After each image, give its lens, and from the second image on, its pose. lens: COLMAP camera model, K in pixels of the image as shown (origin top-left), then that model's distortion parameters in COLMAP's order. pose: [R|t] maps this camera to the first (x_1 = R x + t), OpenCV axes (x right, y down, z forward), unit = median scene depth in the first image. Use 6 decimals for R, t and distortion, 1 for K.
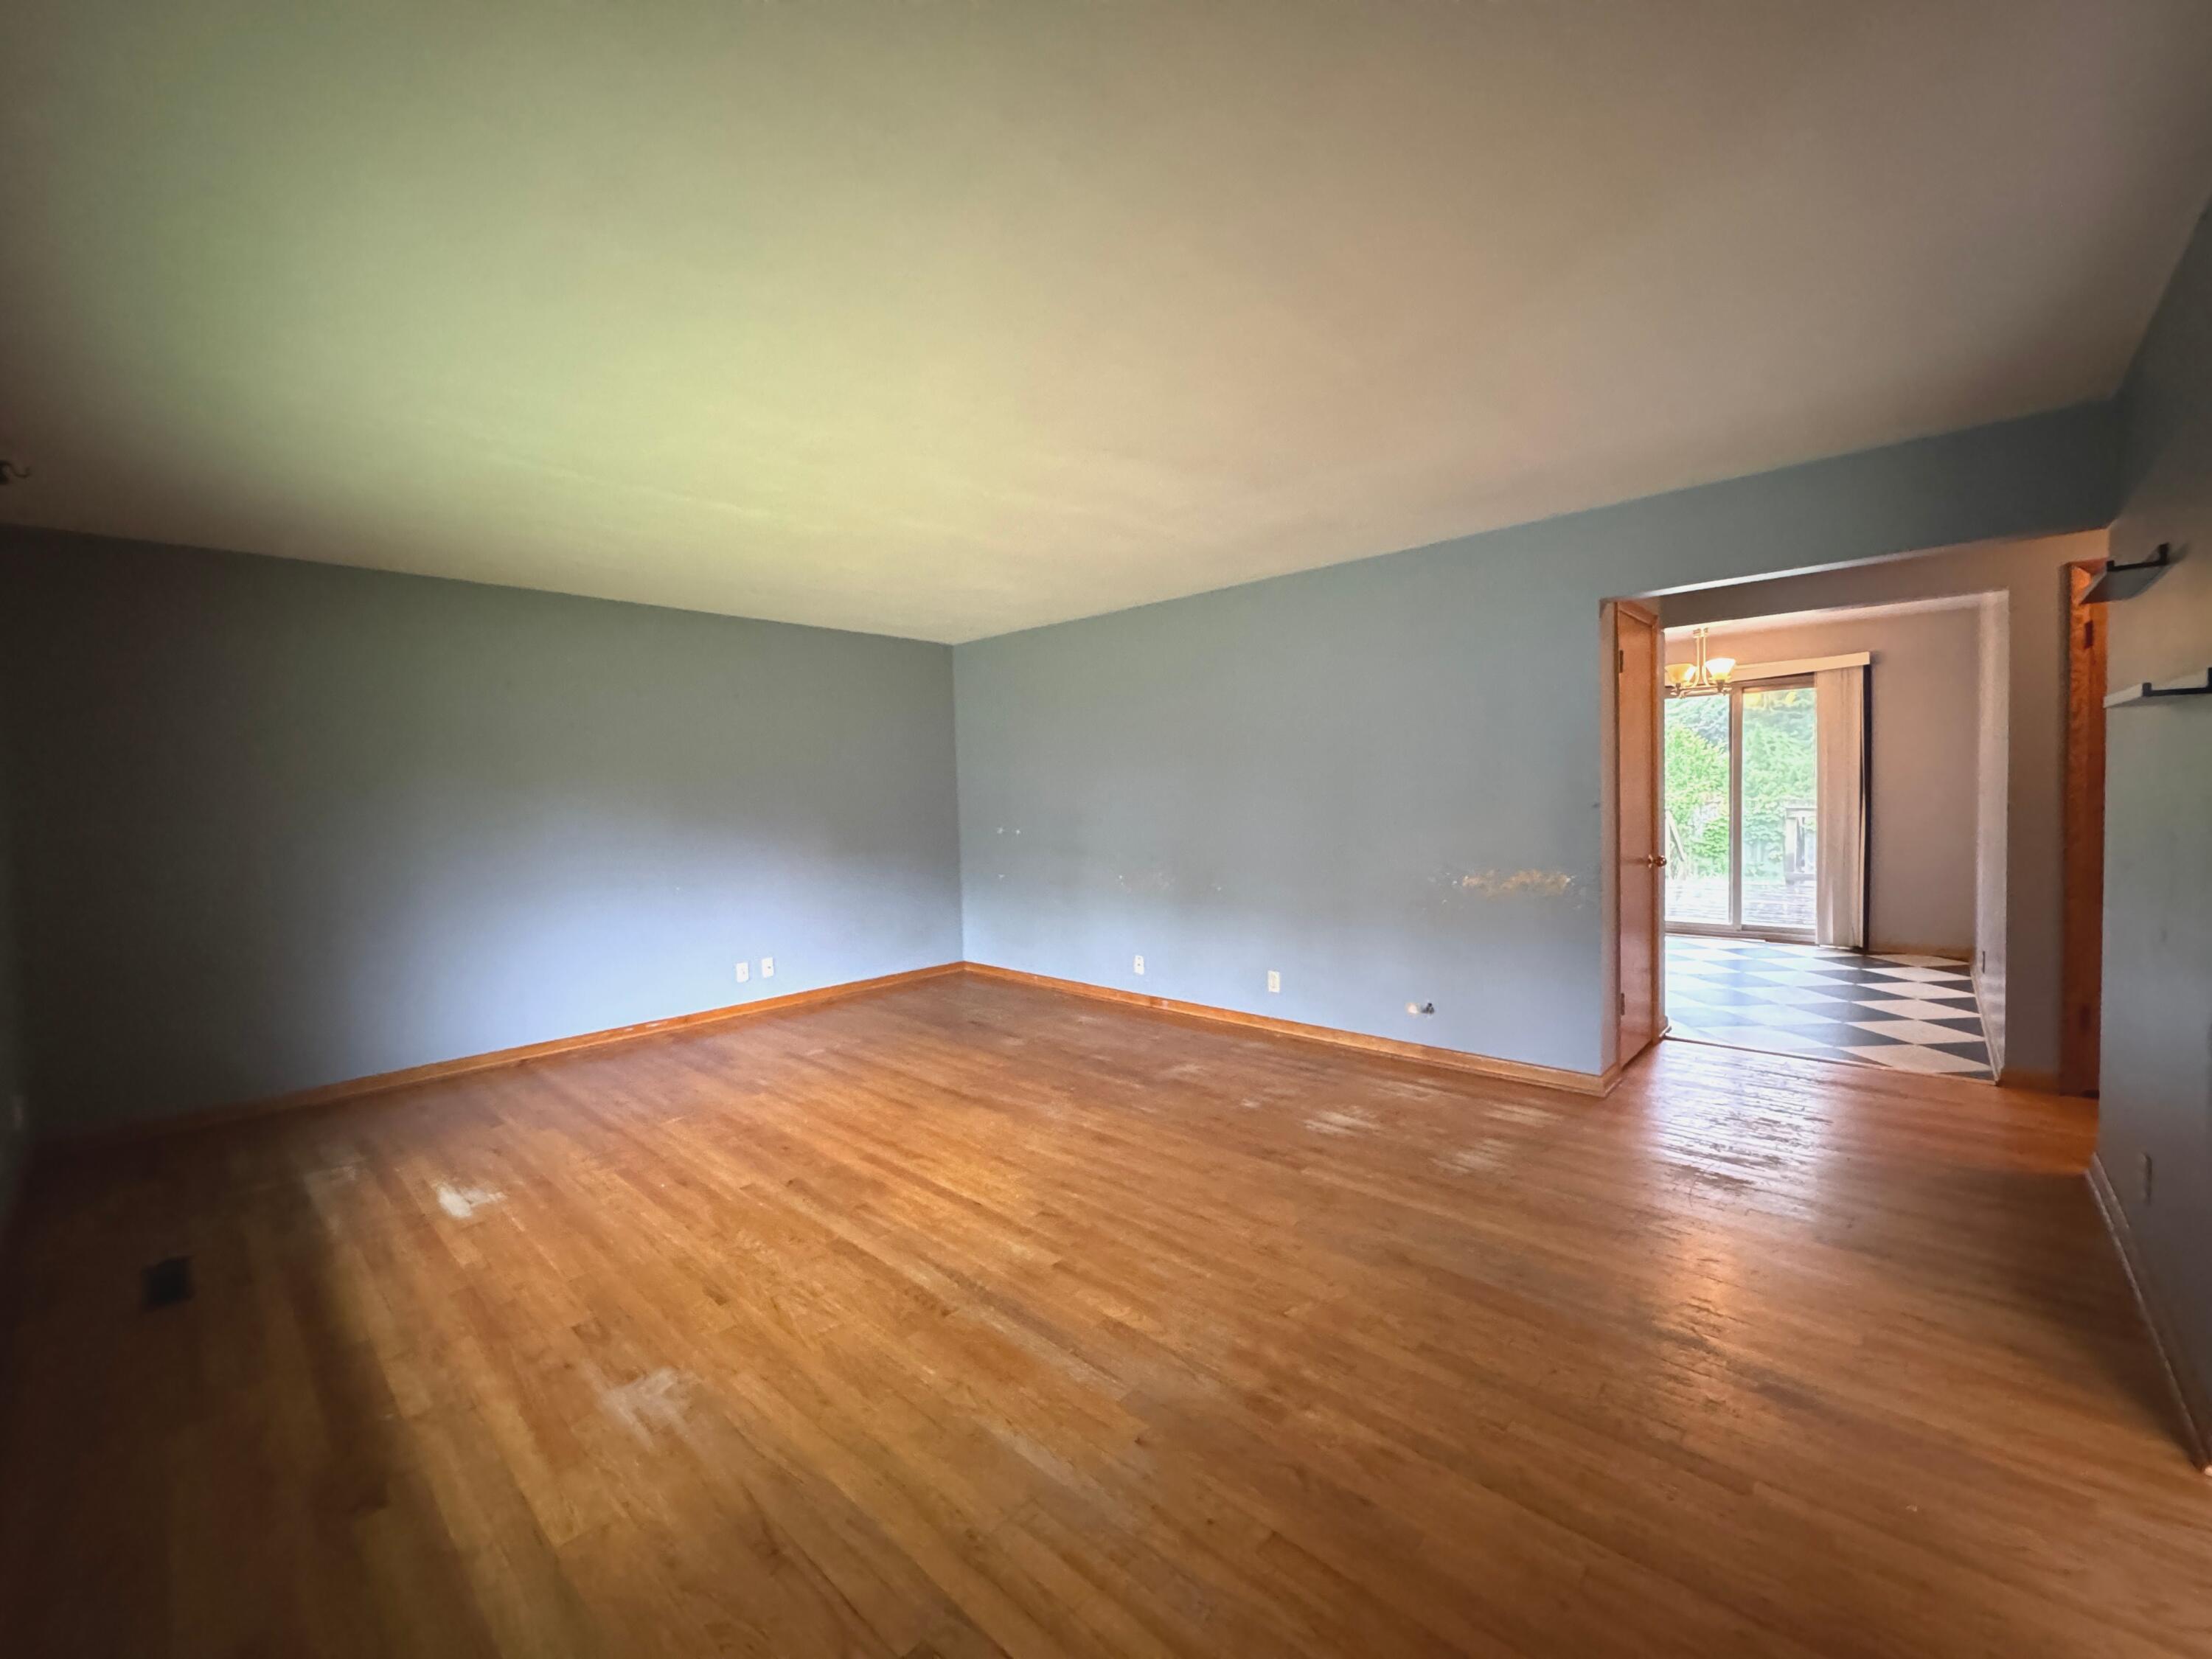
lens RADIAL K [[882.0, 0, 1106.4], [0, 882.0, 828.1], [0, 0, 1]] dist [-0.002564, 0.000139]
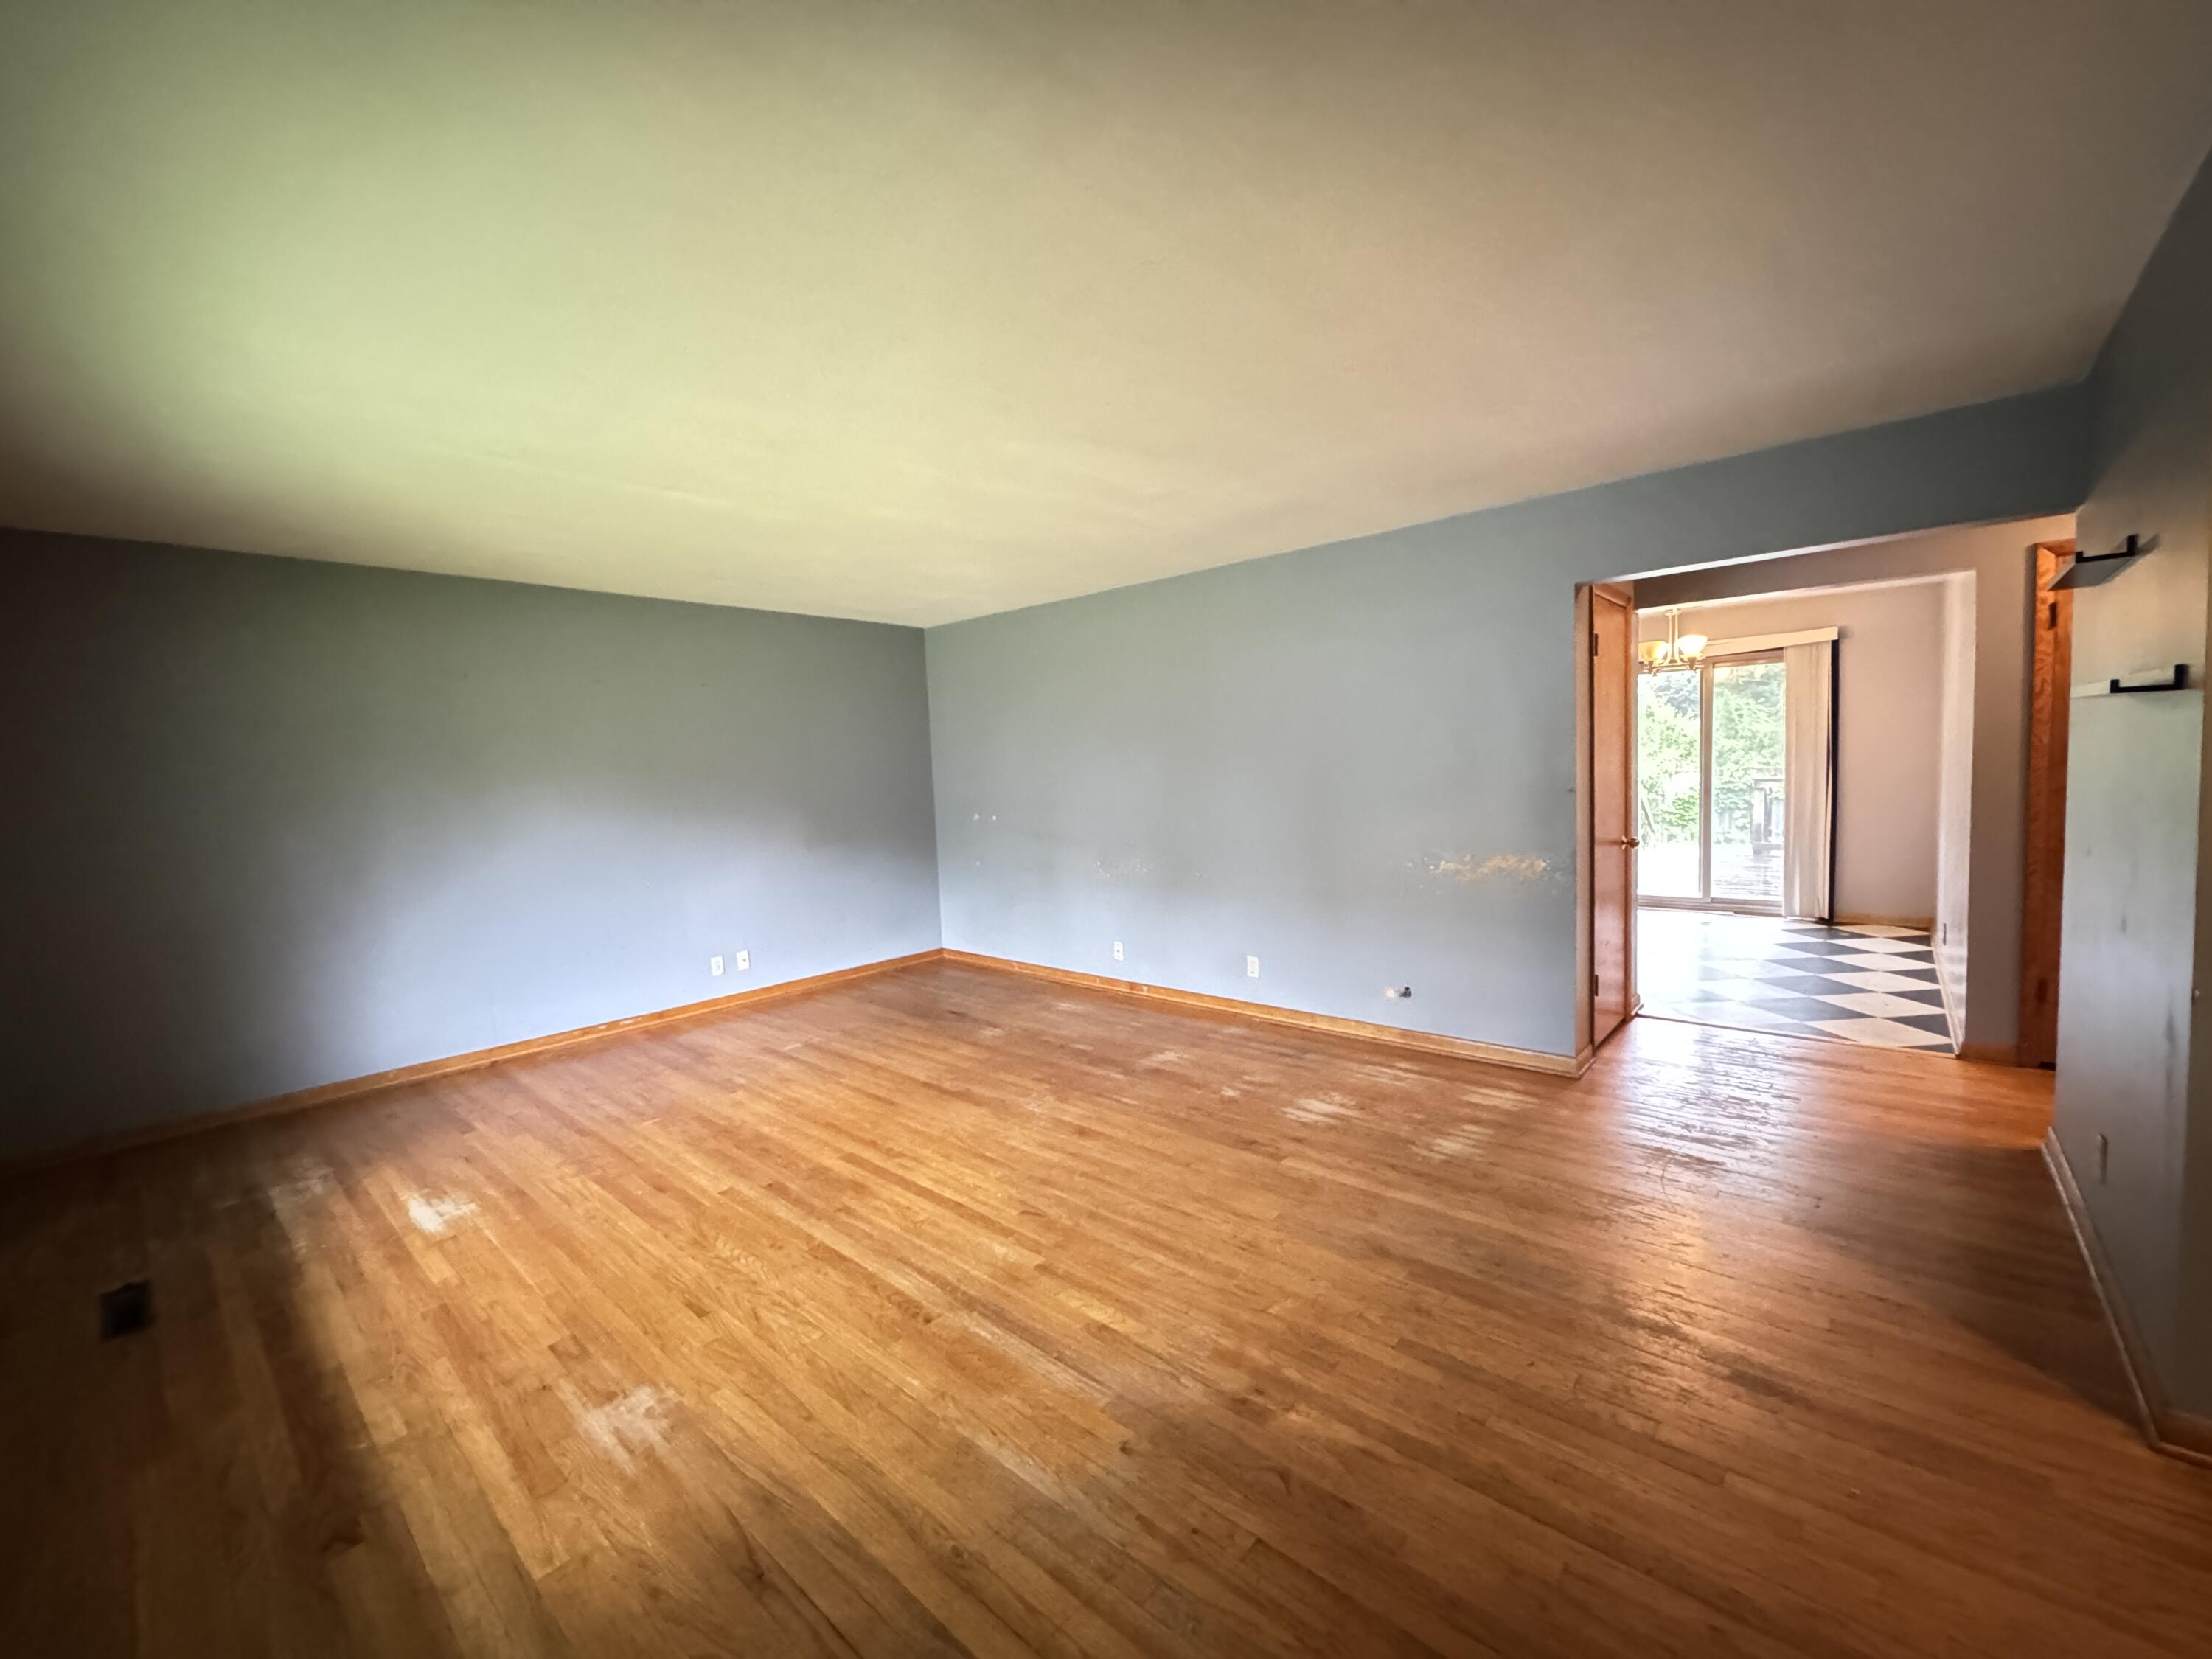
lens RADIAL K [[882.7, 0, 1106.0], [0, 882.7, 829.5], [0, 0, 1]] dist [-0.002528, 0.000073]
pose [[0.999585, -0.015421, 0.024348, 0.001831], [0.014661, 0.999410, 0.031071, -0.023111], [-0.024813, -0.030701, 0.999221, 0.010113]]
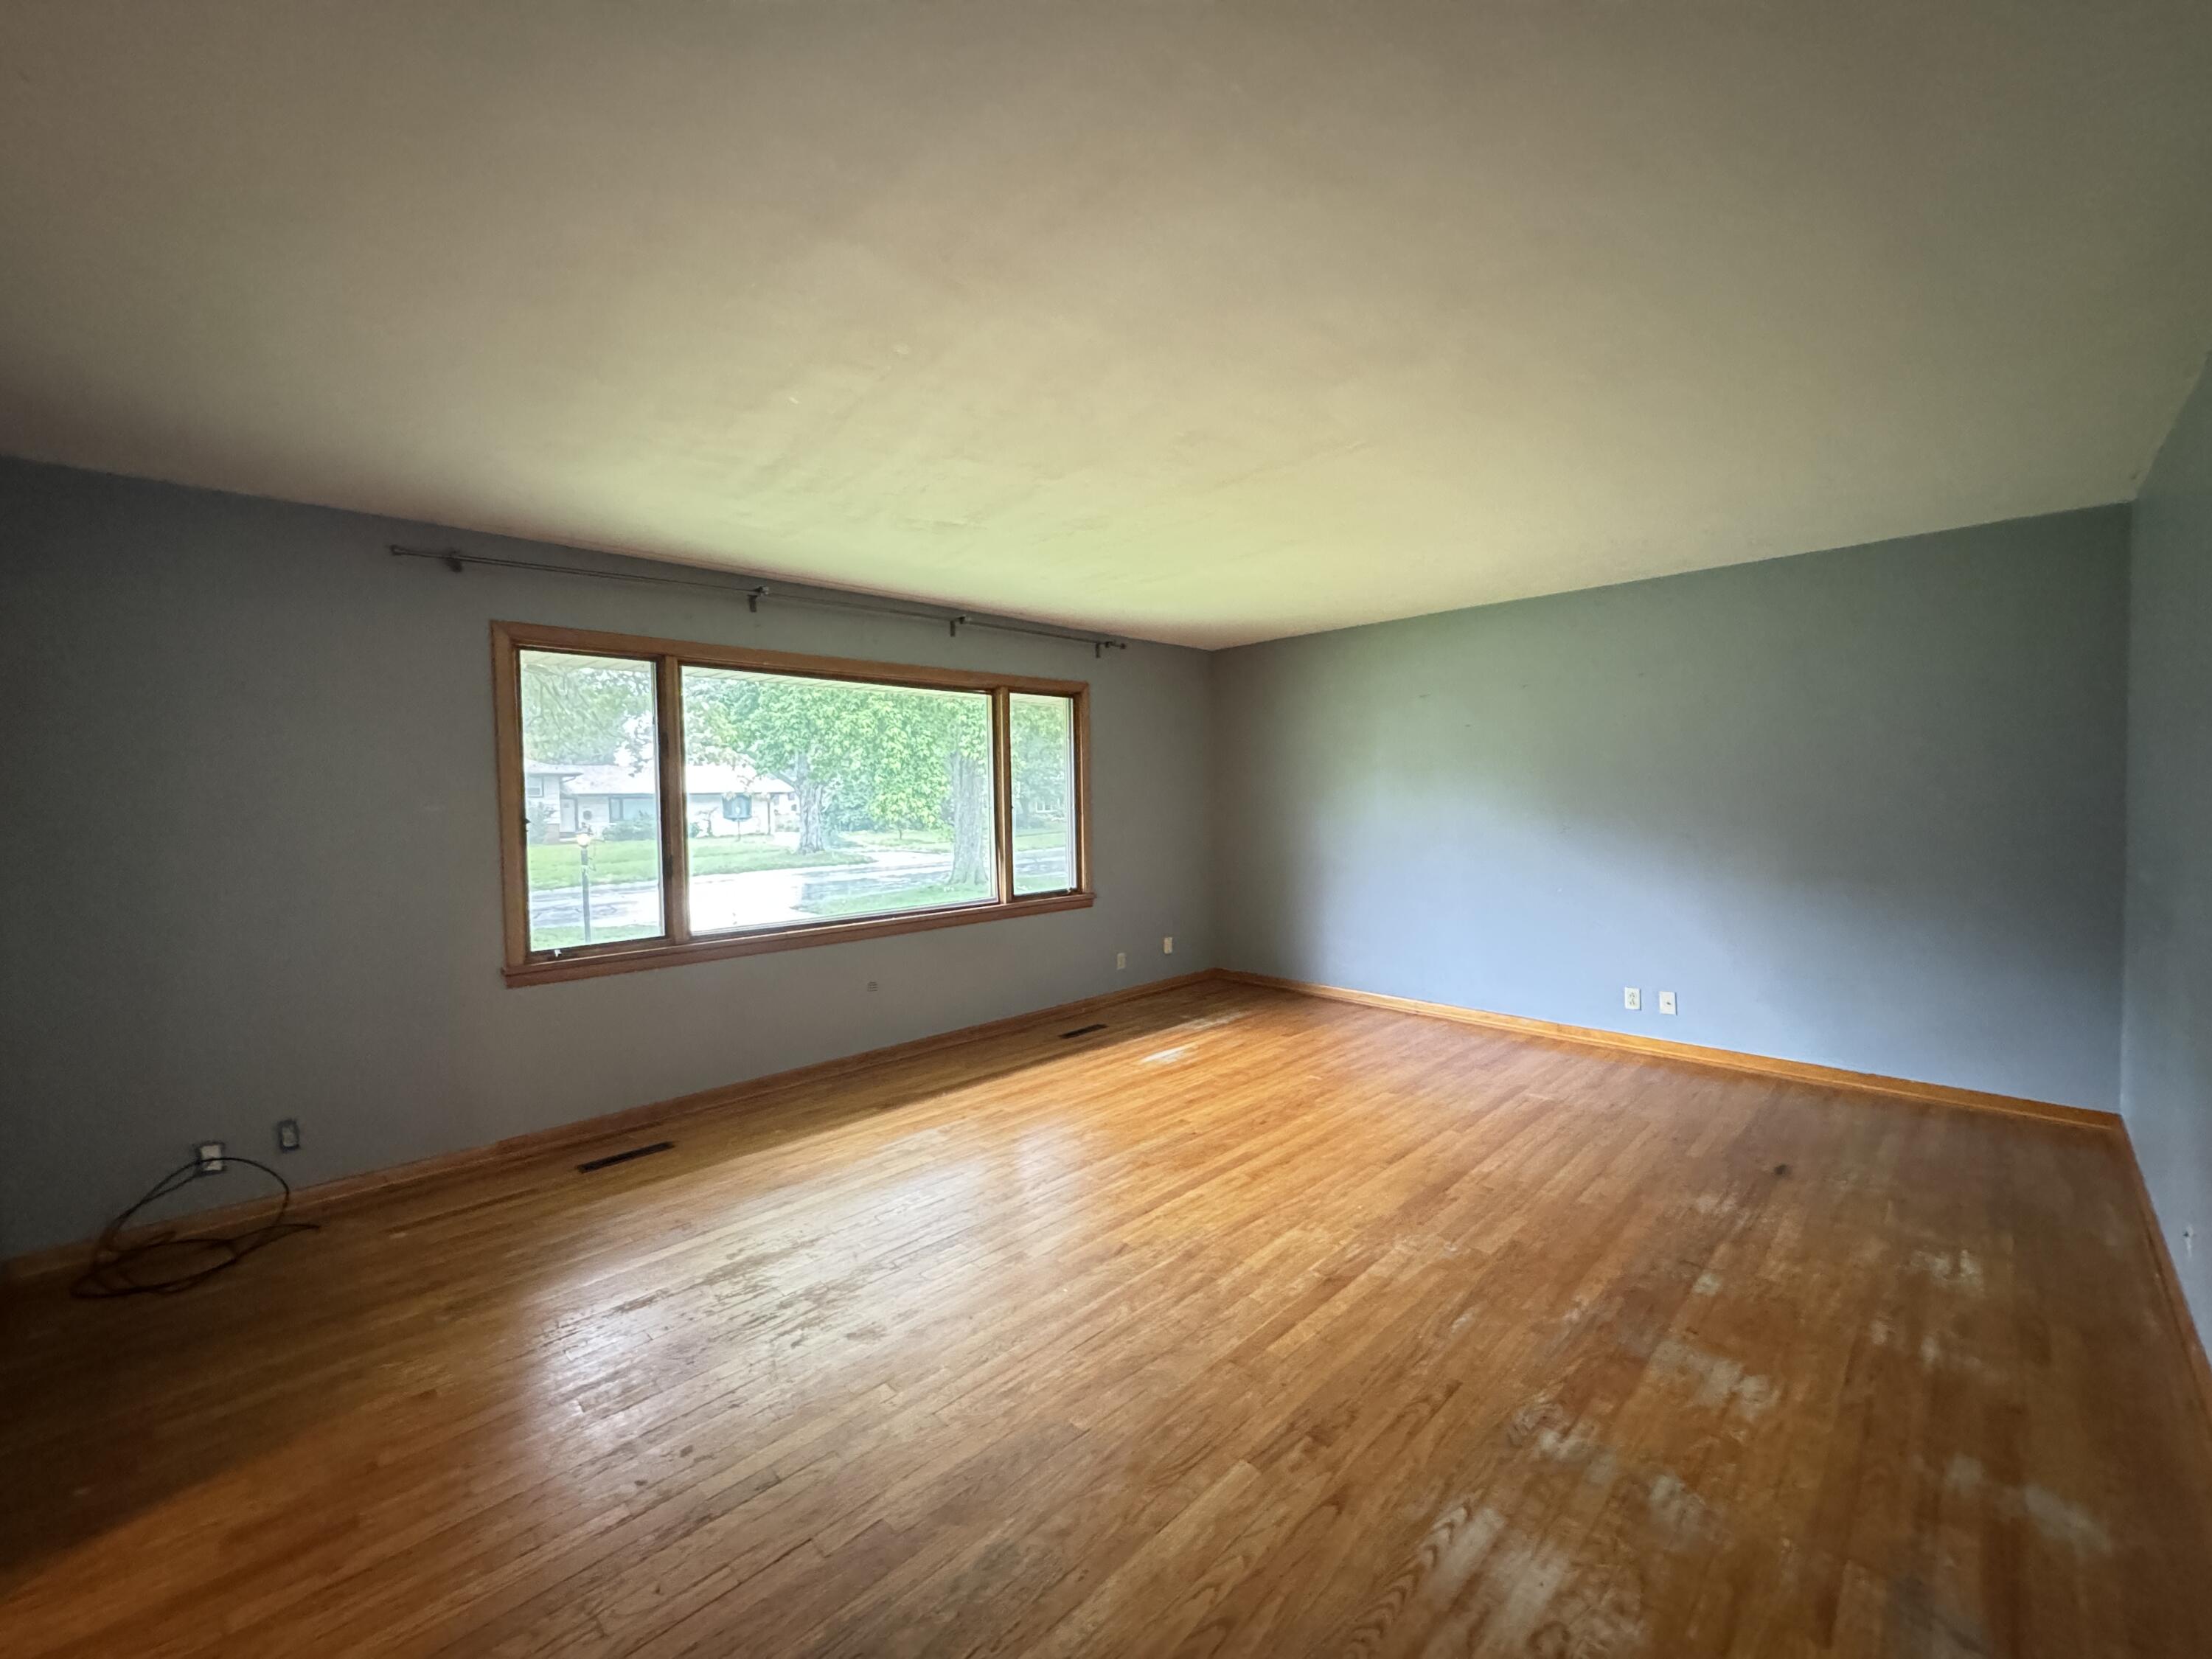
lens RADIAL K [[882.7, 0, 1106.0], [0, 882.7, 829.5], [0, 0, 1]] dist [-0.002528, 0.000073]
pose [[-0.041966, 0.066154, -0.996927, 0.761806], [-0.023314, 0.997469, 0.067171, -0.078953], [0.998847, 0.026061, -0.040318, 0.872980]]
